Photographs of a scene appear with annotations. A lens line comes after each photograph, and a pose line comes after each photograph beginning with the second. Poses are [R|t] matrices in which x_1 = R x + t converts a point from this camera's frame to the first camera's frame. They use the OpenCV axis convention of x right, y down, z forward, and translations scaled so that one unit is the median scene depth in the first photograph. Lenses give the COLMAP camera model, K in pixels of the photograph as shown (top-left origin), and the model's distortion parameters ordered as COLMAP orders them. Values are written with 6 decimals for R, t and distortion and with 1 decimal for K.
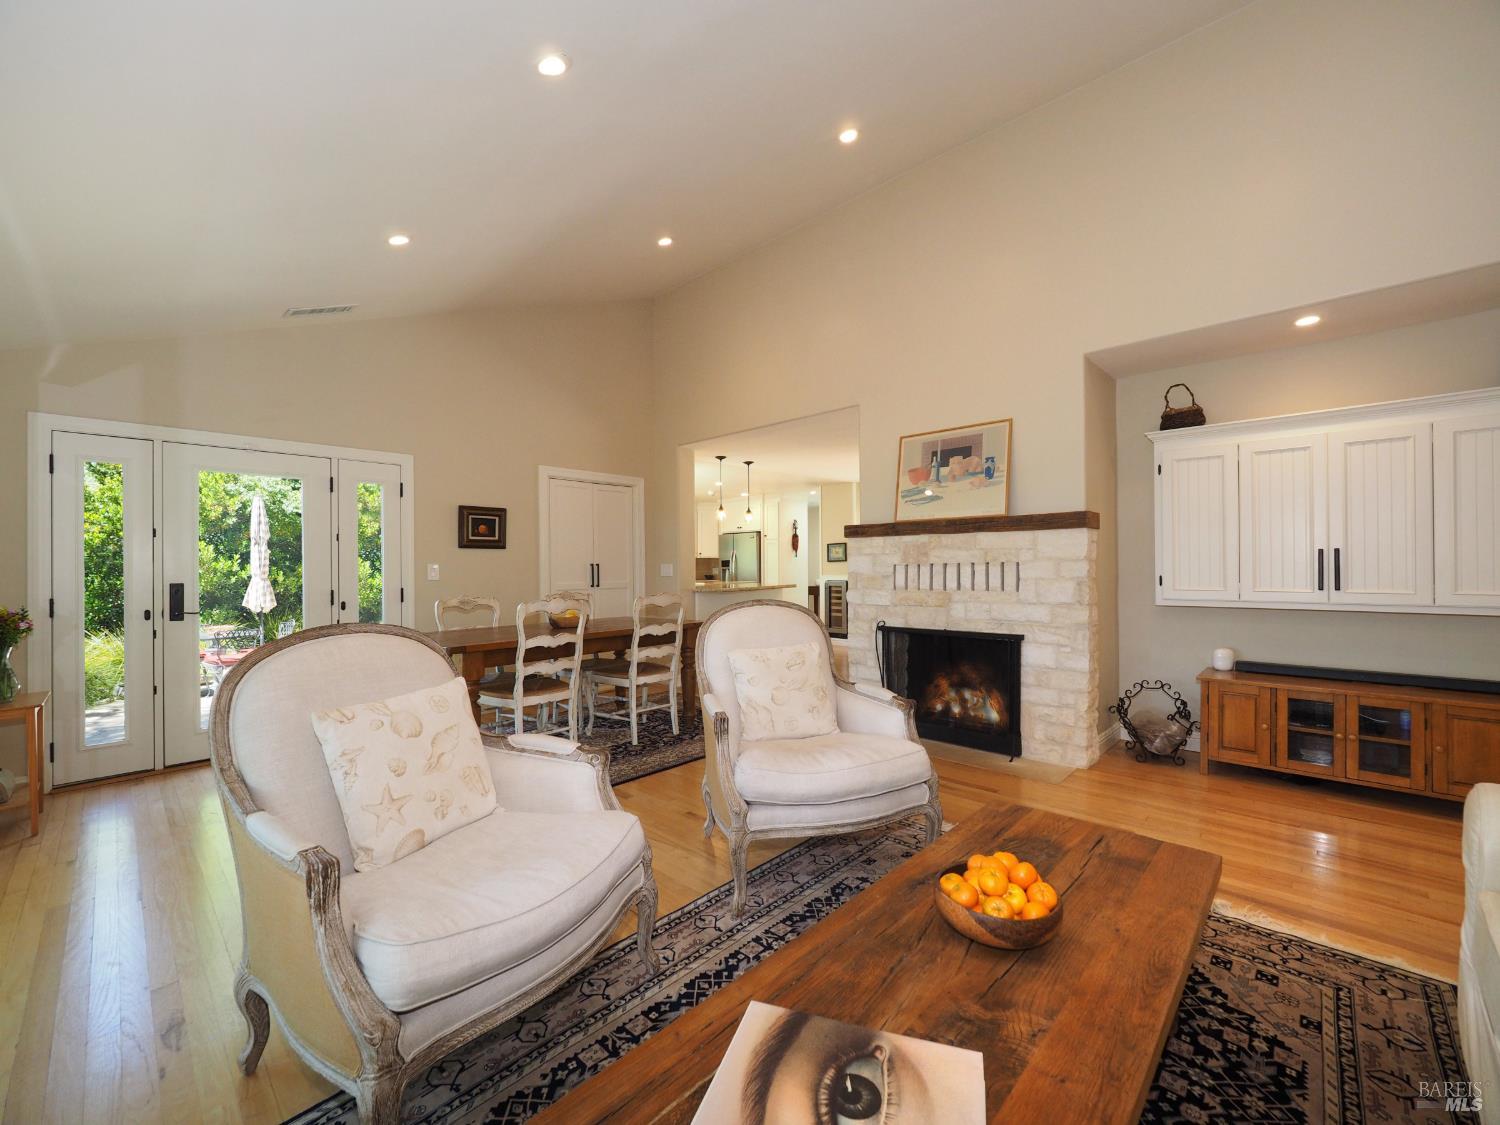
lens RADIAL K [[664.1, 0, 746.1], [0, 664.1, 561.2], [0, 0, 1]] dist [-0.009868, 0.001256]
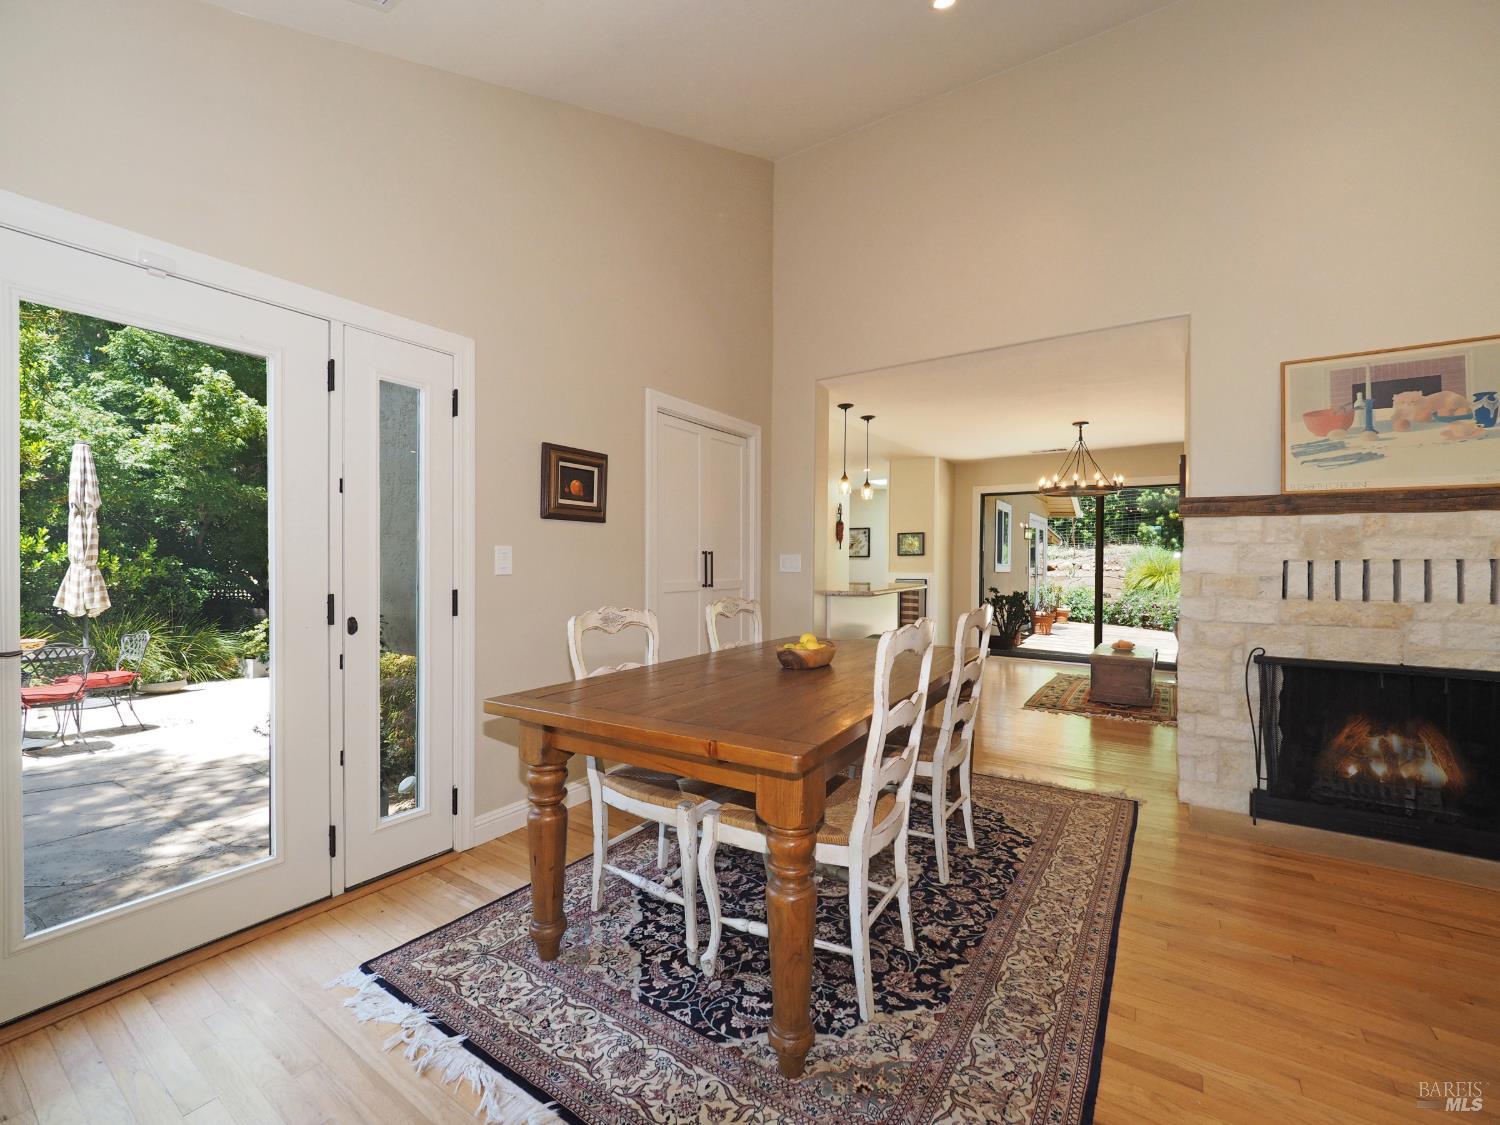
lens RADIAL K [[664.1, 0, 728.6], [0, 664.1, 559.8], [0, 0, 1]] dist [-0.009868, 0.001256]
pose [[0.985174, 0.016241, 0.170785, -0.409581], [-0.017378, 0.999836, 0.005161, 0.010956], [-0.170673, -0.008052, 0.985295, 0.460908]]
